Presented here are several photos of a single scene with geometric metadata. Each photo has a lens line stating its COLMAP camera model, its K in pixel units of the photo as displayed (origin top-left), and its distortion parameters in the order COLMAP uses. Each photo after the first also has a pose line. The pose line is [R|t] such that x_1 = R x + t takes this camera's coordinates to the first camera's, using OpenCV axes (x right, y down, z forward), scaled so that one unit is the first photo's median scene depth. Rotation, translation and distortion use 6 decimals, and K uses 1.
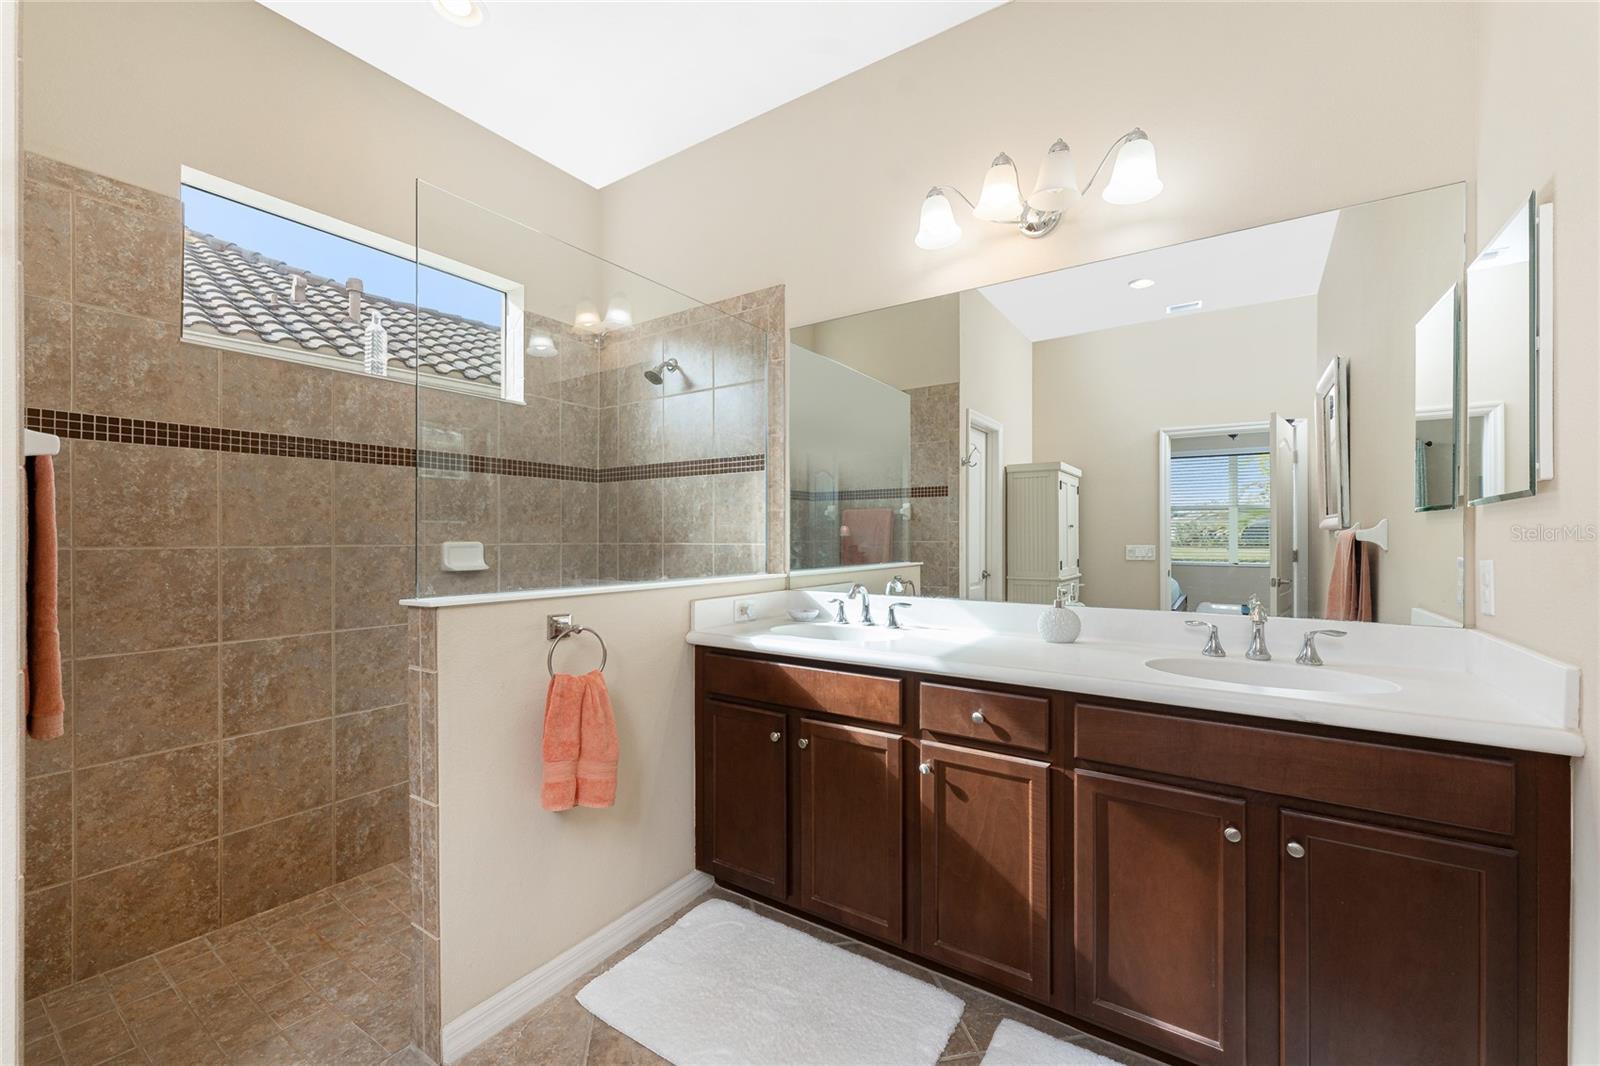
lens RADIAL K [[633.7, 0, 777.3], [0, 633.7, 539.2], [0, 0, 1]] dist [0.000644, -0.000907]
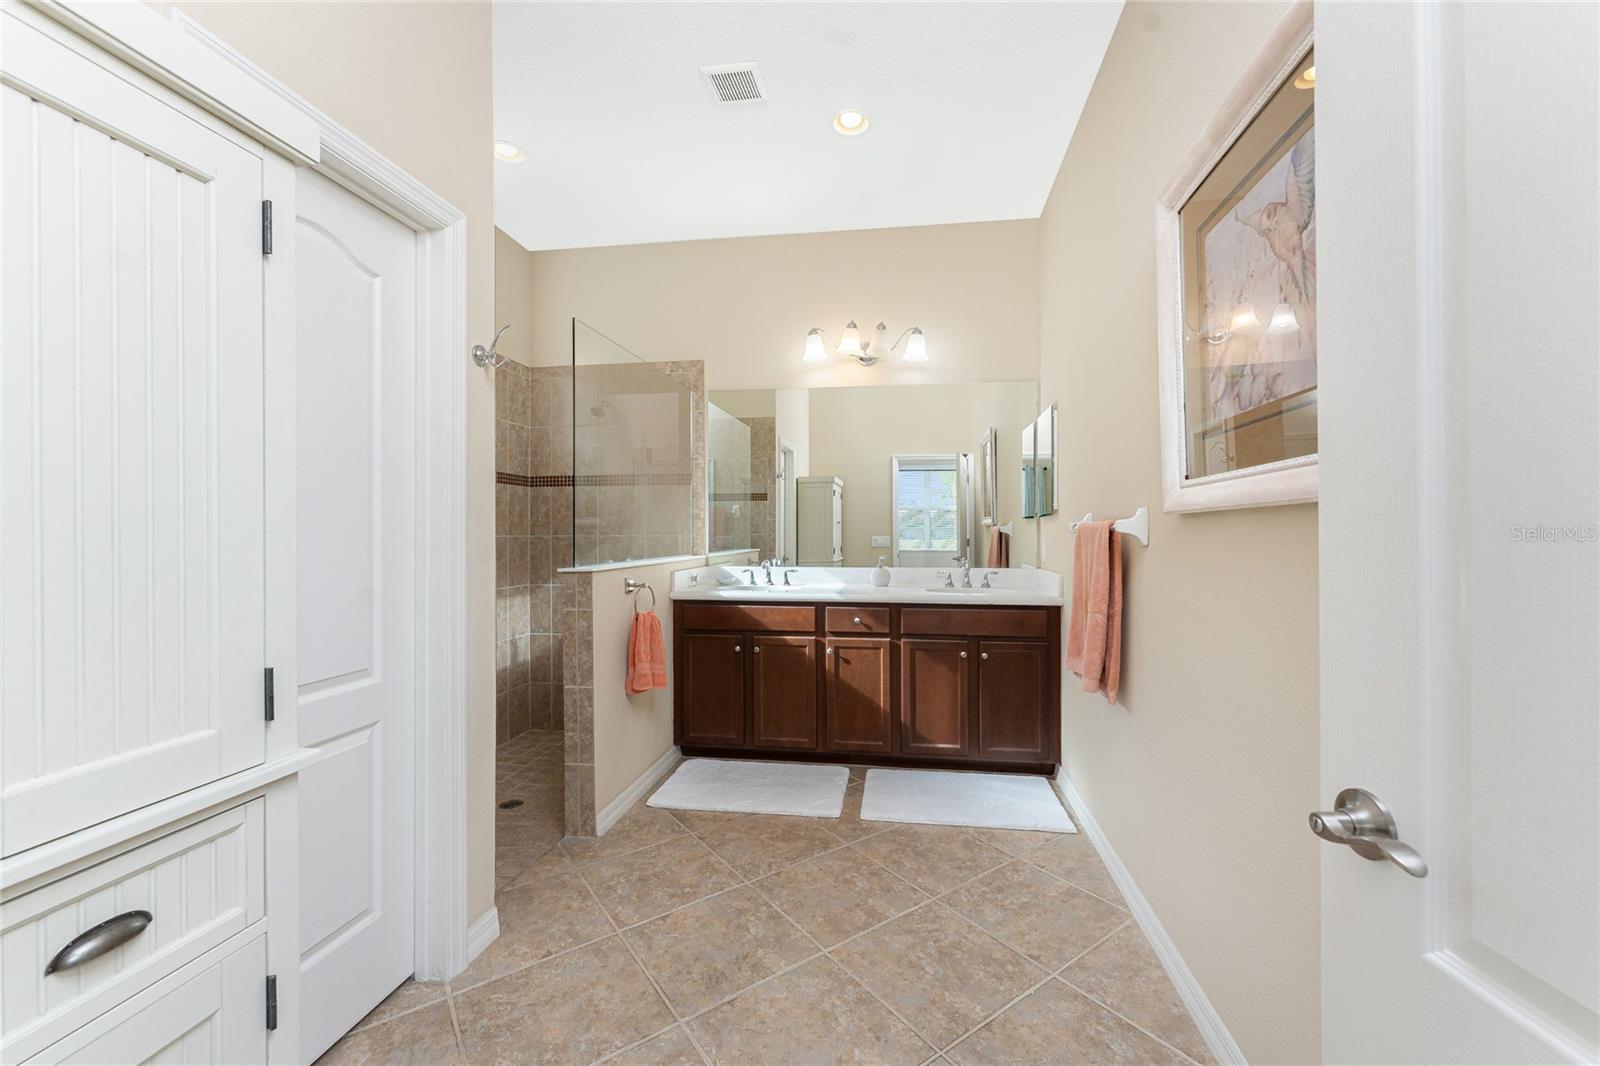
lens RADIAL K [[633.7, 0, 803.6], [0, 633.7, 531.6], [0, 0, 1]] dist [0.000644, -0.000907]
pose [[0.901991, -0.001751, 0.431751, -0.584379], [0.002494, 0.999996, -0.001154, 0.001447], [-0.431747, 0.002117, 0.901992, -0.612357]]
